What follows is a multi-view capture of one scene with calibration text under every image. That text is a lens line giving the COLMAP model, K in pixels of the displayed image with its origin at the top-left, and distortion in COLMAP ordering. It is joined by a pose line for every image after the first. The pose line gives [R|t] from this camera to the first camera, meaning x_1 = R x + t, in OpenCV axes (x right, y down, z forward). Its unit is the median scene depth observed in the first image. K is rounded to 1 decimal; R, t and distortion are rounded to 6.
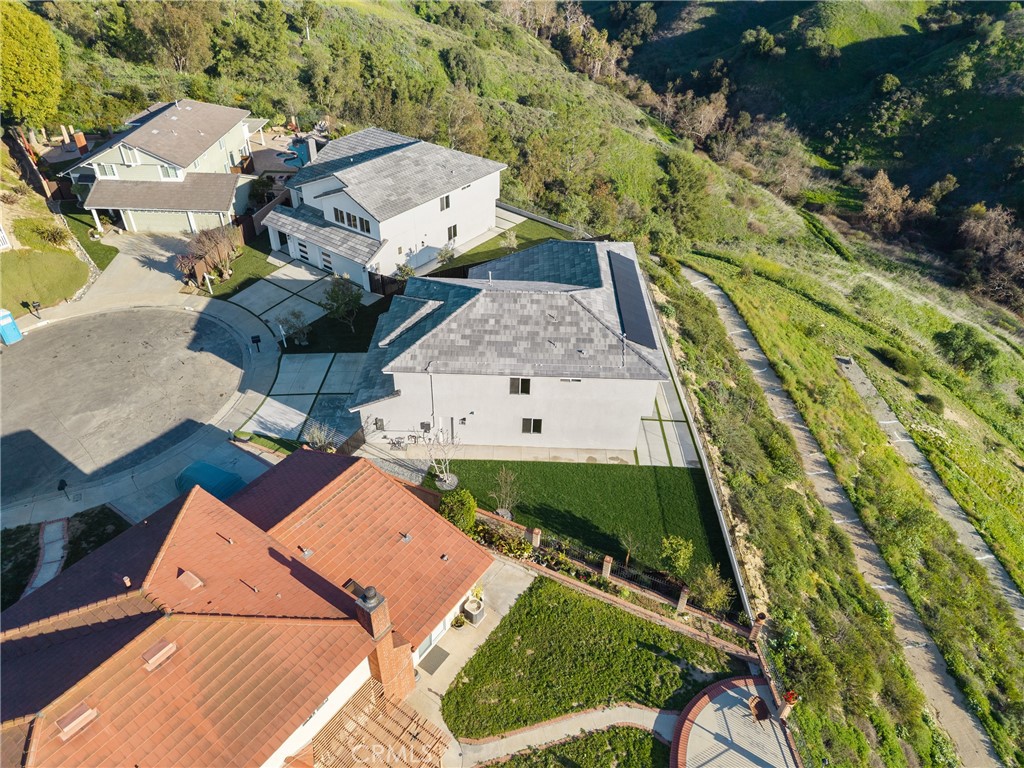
lens RADIAL K [[685.4, 0, 512.5], [0, 685.4, 384.3], [0, 0, 1]] dist [0.026178, -0.025373]
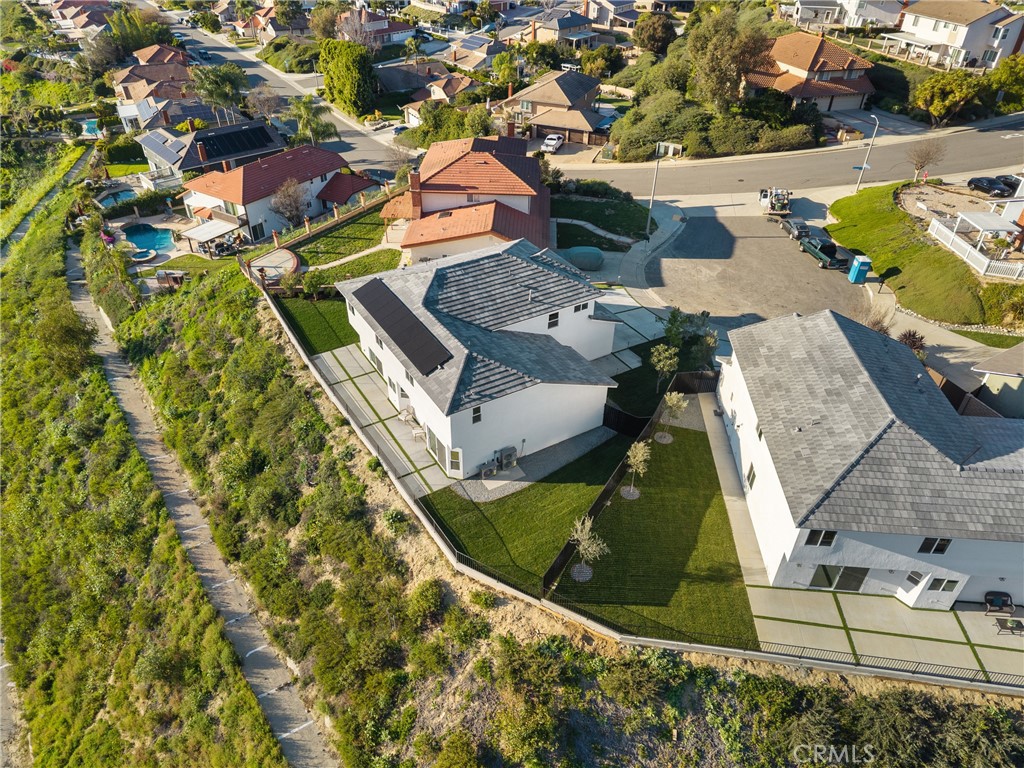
lens RADIAL K [[685.4, 0, 512.5], [0, 685.4, 384.3], [0, 0, 1]] dist [0.026178, -0.025373]
pose [[-0.843189, 0.287847, -0.454066, 0.128525], [-0.349390, 0.348522, 0.869747, -0.258089], [0.408606, 0.892007, -0.193300, 0.338983]]
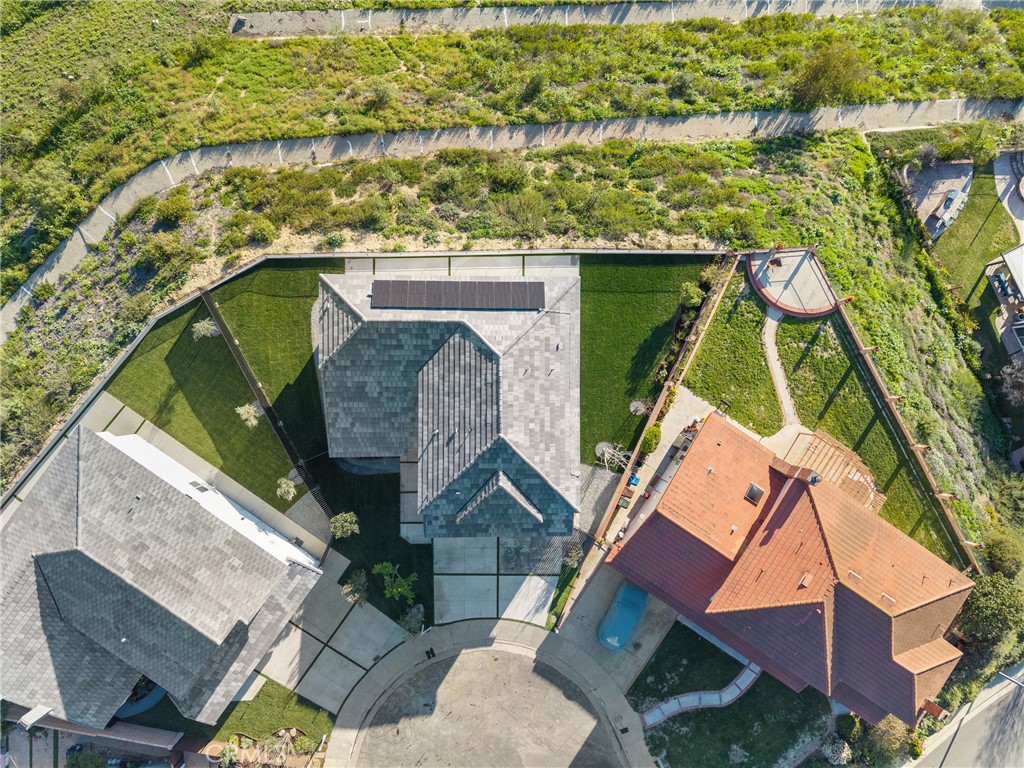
lens RADIAL K [[685.4, 0, 512.5], [0, 685.4, 384.3], [0, 0, 1]] dist [0.026178, -0.025373]
pose [[-0.018164, -0.999665, -0.018425, 0.013628], [0.565973, -0.025472, 0.824030, -0.237365], [-0.824223, 0.004540, 0.566246, 0.088676]]
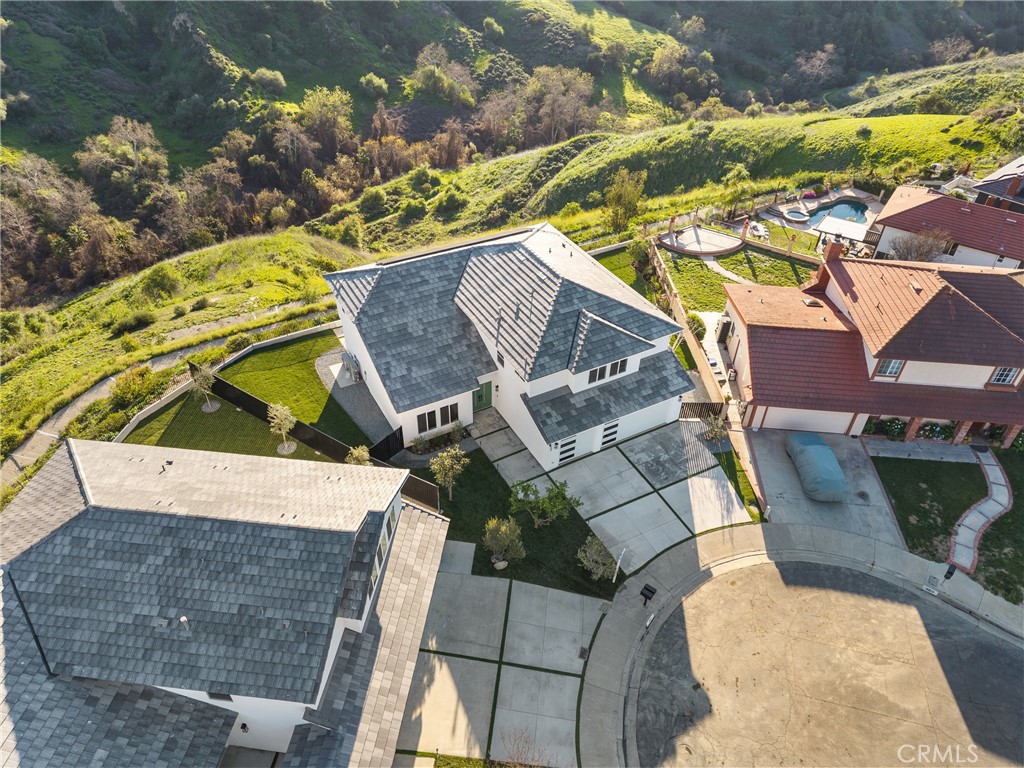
lens RADIAL K [[685.4, 0, 512.5], [0, 685.4, 384.3], [0, 0, 1]] dist [0.026178, -0.025373]
pose [[-0.500478, -0.574548, 0.647624, -0.177632], [0.494676, 0.424132, 0.758556, -0.206776], [-0.710505, 0.700005, 0.071946, 0.256549]]
